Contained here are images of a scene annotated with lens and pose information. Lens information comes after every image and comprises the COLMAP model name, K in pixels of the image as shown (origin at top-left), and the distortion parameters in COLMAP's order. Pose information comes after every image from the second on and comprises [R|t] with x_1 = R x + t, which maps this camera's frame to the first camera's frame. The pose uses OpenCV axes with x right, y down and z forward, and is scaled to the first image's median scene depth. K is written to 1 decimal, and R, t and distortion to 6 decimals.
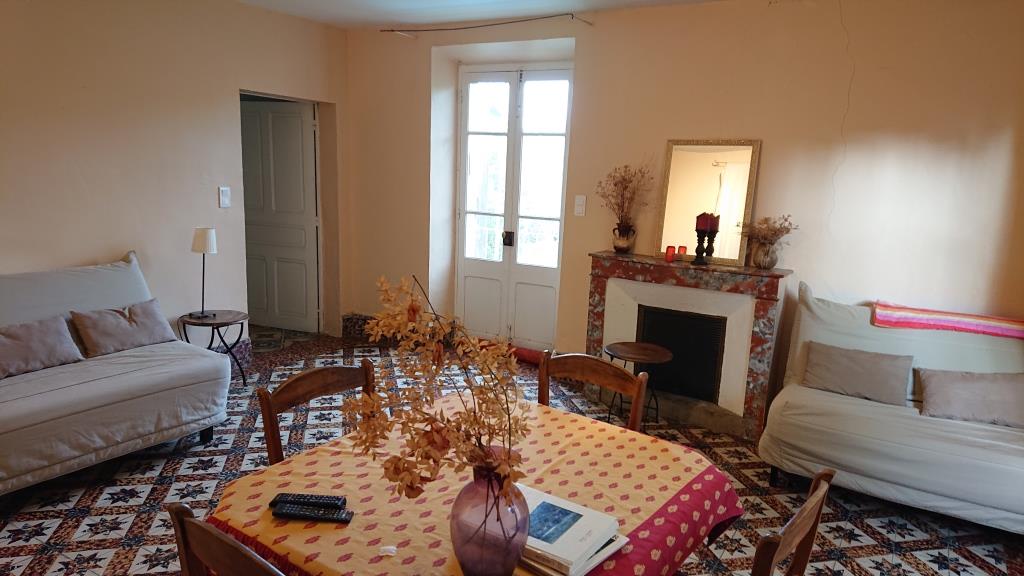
lens RADIAL K [[684.8, 0, 510.9], [0, 684.8, 285.4], [0, 0, 1]] dist [0.158918, -0.201731]
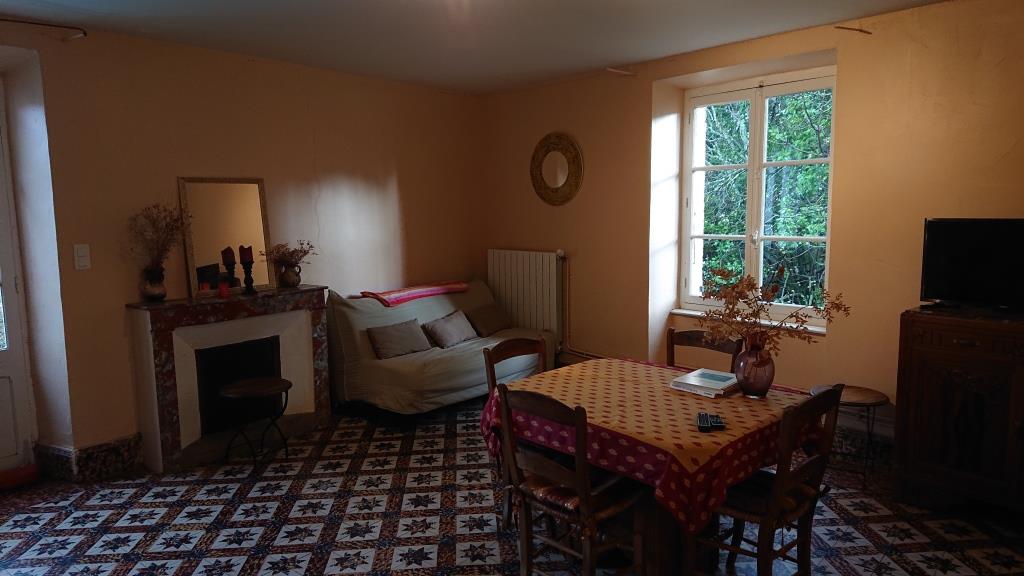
lens RADIAL K [[684.8, 0, 510.9], [0, 684.8, 285.4], [0, 0, 1]] dist [0.158918, -0.201731]
pose [[0.144975, -0.164704, 0.975630, -0.716975], [0.191087, 0.972145, 0.135721, -0.113072], [-0.970808, 0.166754, 0.172410, 0.429941]]
